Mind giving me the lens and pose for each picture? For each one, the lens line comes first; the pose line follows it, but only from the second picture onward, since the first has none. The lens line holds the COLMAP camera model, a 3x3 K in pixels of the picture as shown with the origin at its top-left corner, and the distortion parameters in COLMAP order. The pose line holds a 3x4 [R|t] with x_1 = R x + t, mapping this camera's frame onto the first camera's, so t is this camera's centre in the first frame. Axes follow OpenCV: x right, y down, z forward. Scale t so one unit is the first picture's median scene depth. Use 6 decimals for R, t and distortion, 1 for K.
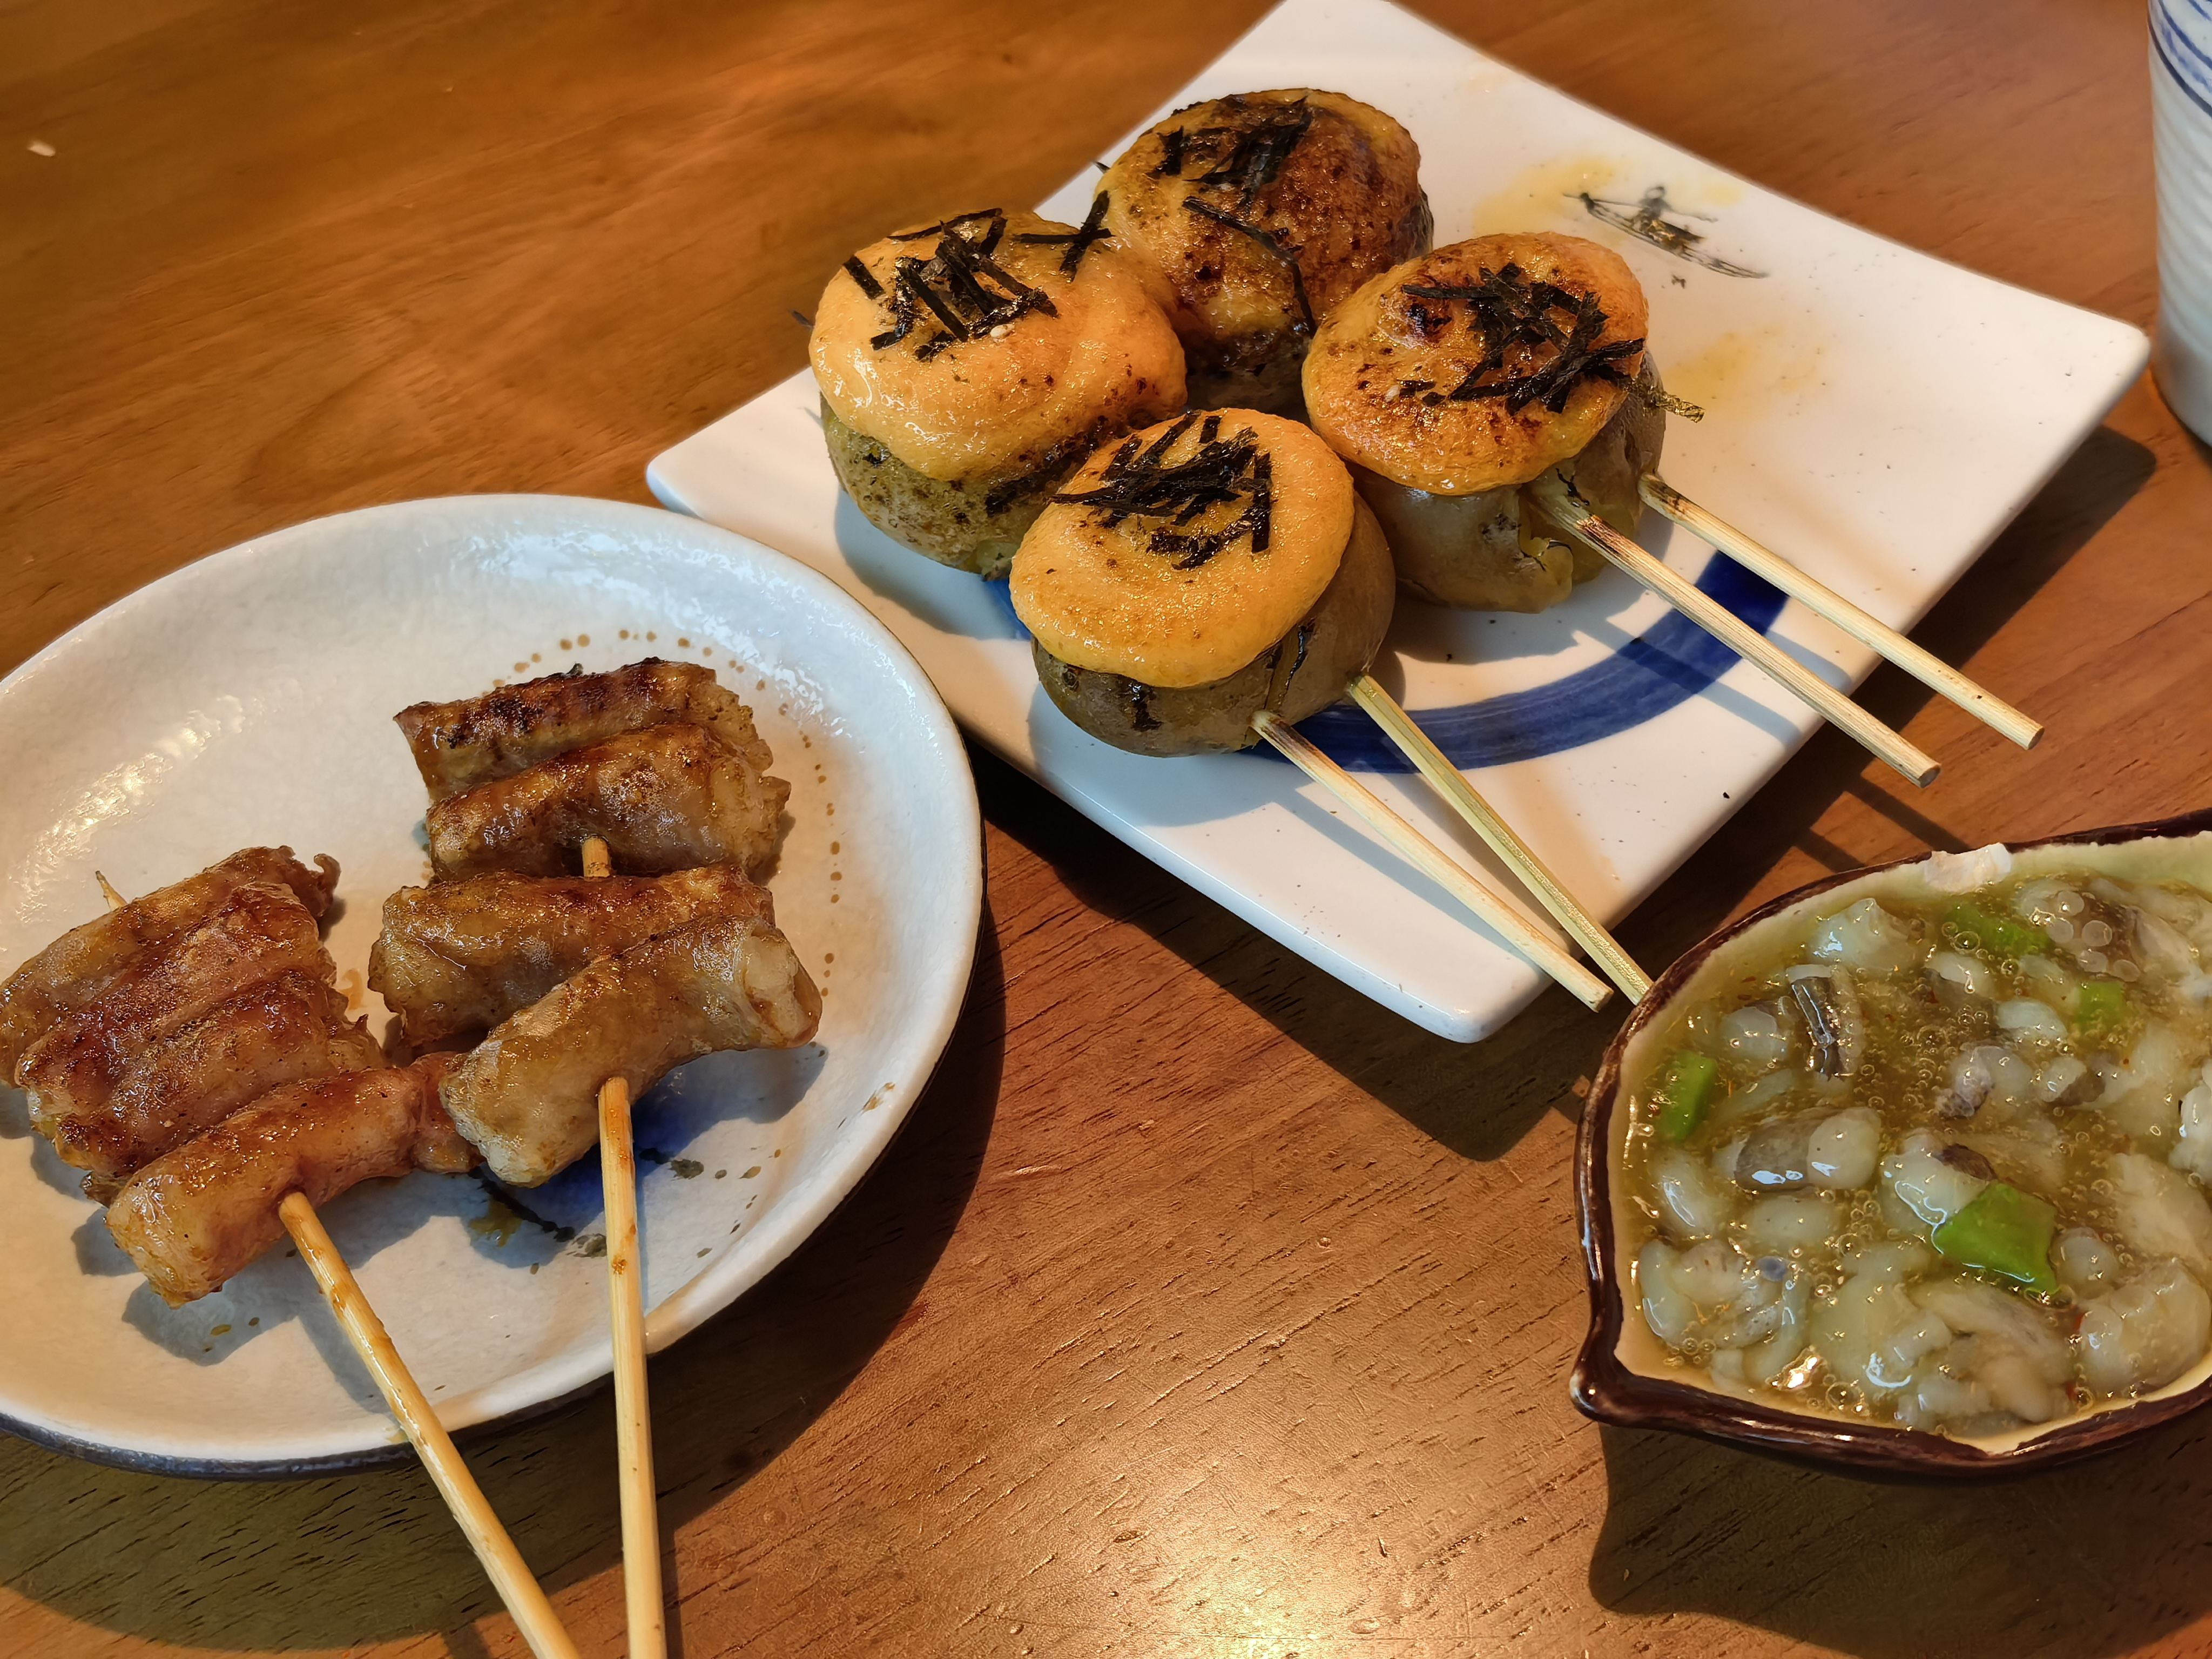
lens RADIAL K [[2474.2, 0, 1103.2], [0, 2474.2, 841.7], [0, 0, 1]] dist [0.174203, -1.049741]
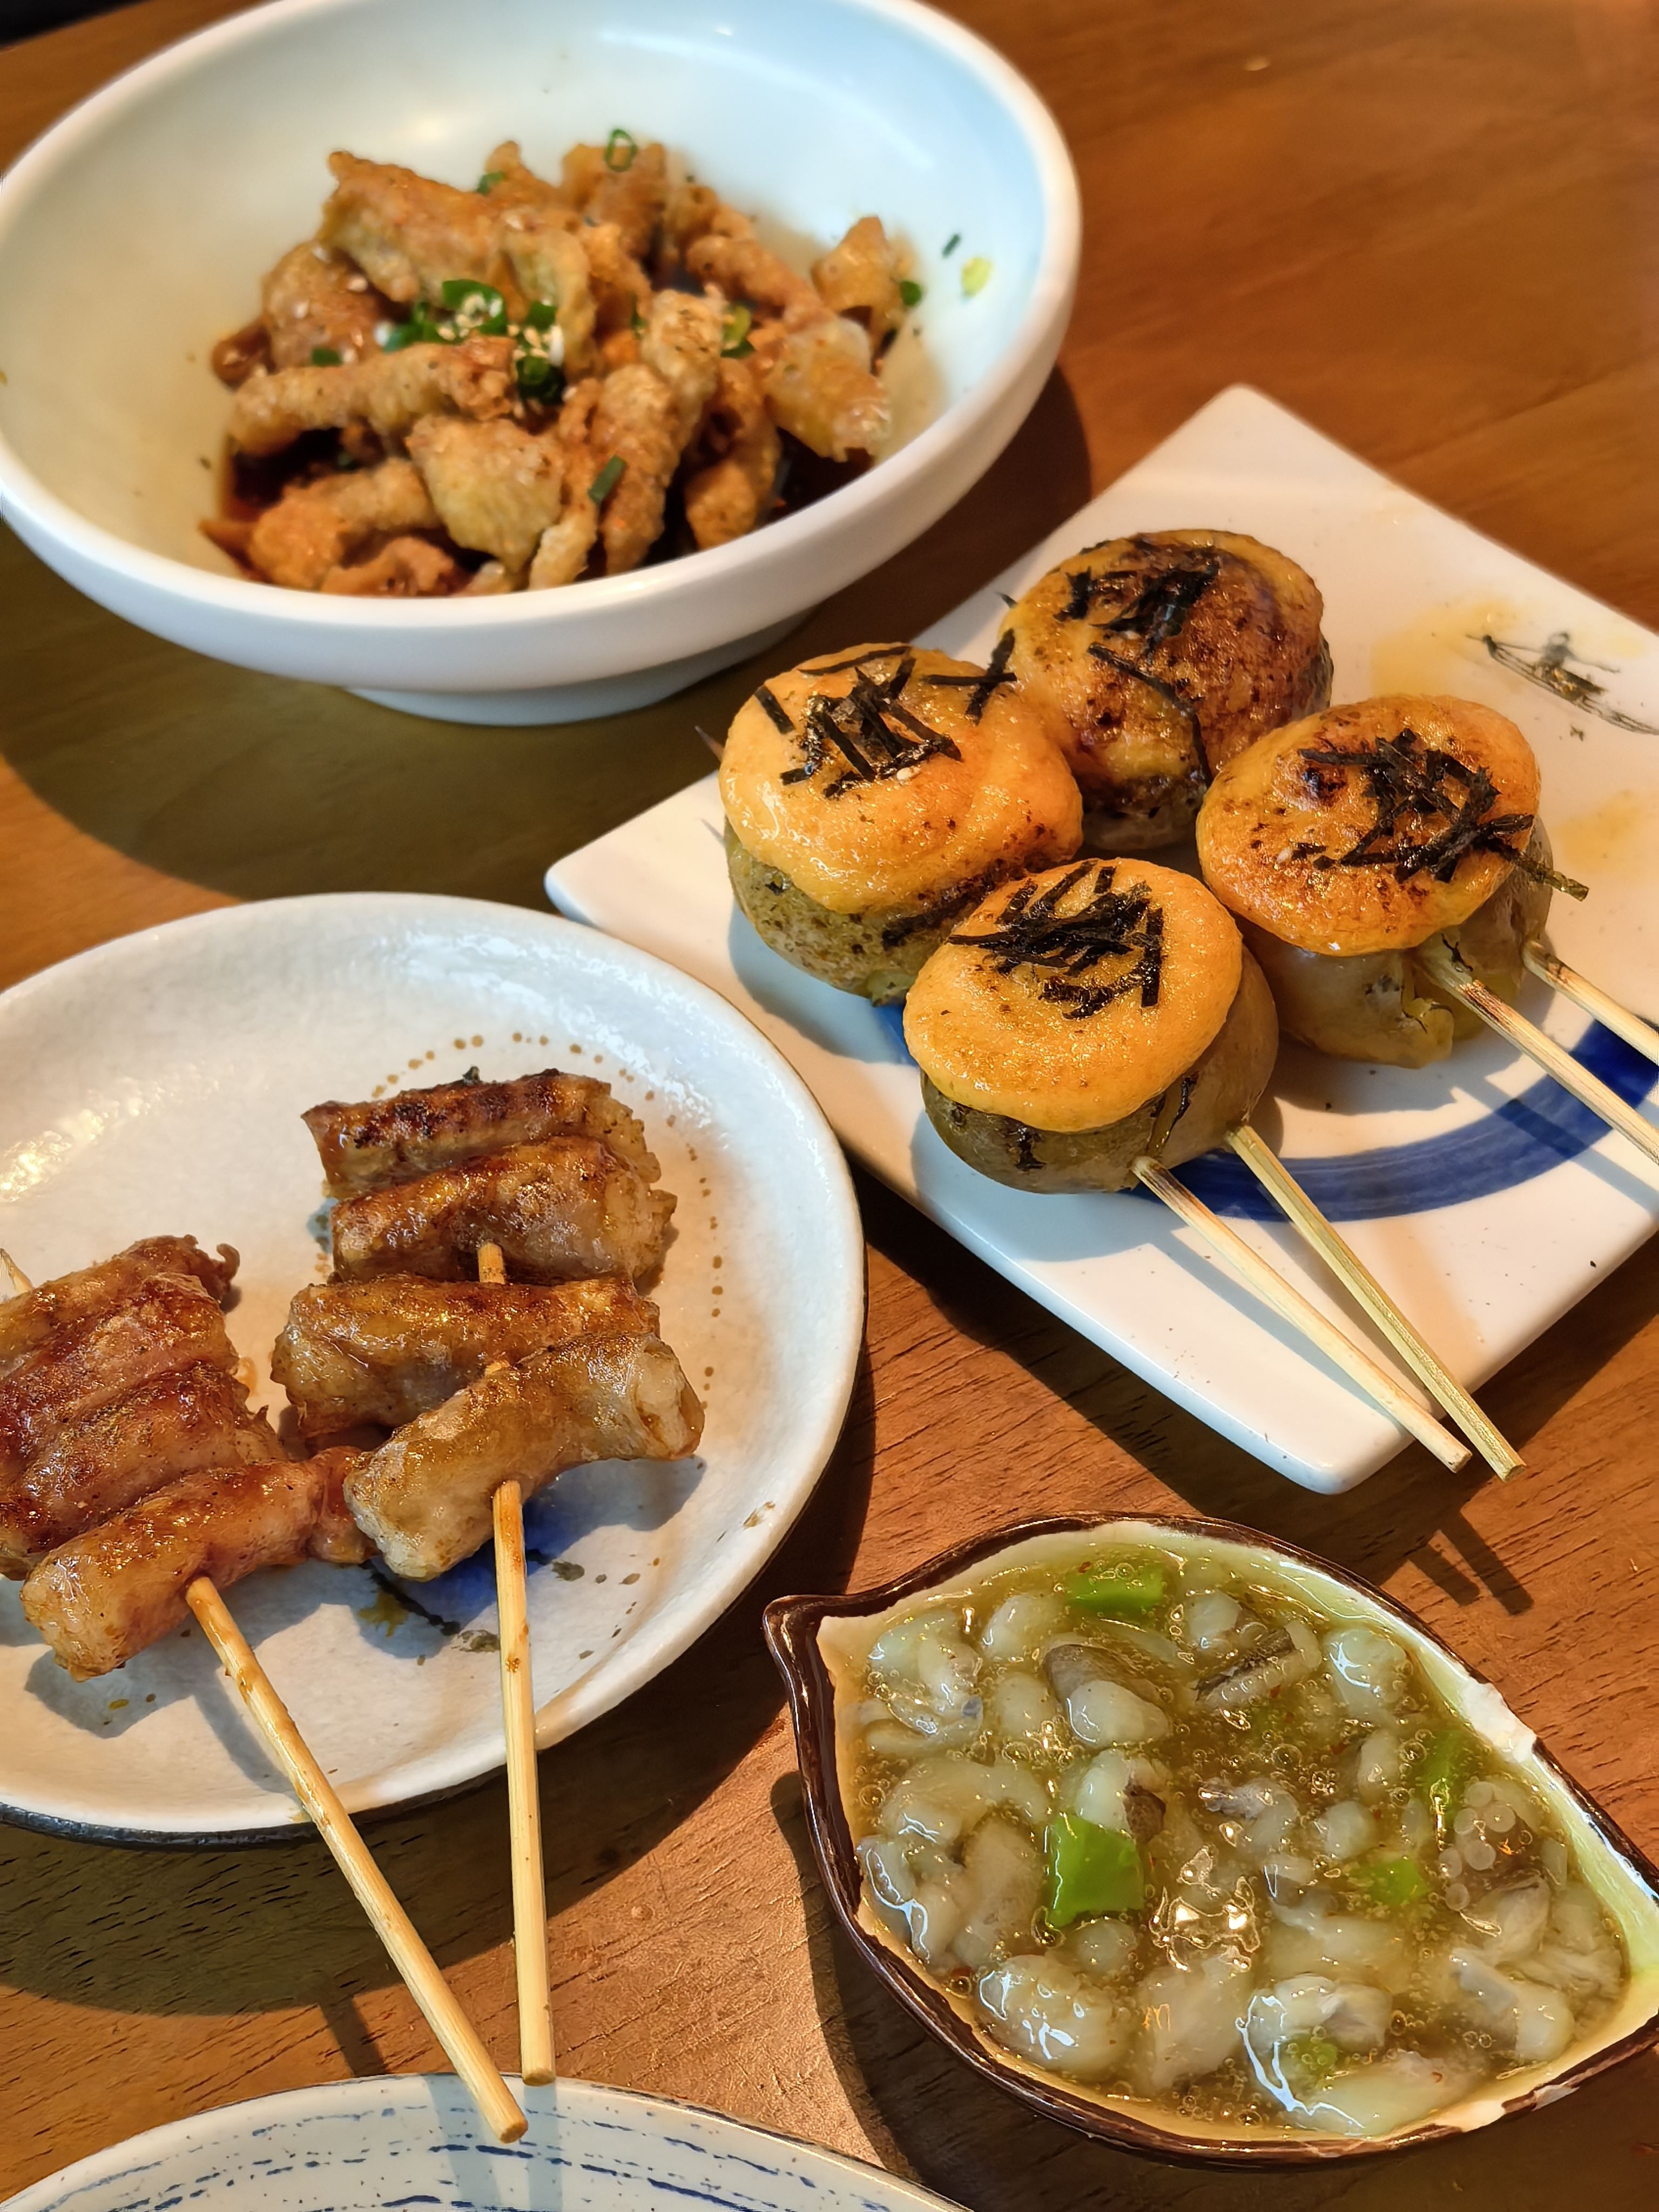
lens RADIAL K [[2893.1, 0, 829.5], [0, 2893.1, 1106.0], [0, 0, 1]] dist [0.198337, -1.141616]
pose [[0.998222, 0.051707, -0.029658, -0.030625], [-0.052284, 0.998451, -0.019024, -0.043093], [0.028629, 0.020541, 0.999379, -0.204832]]
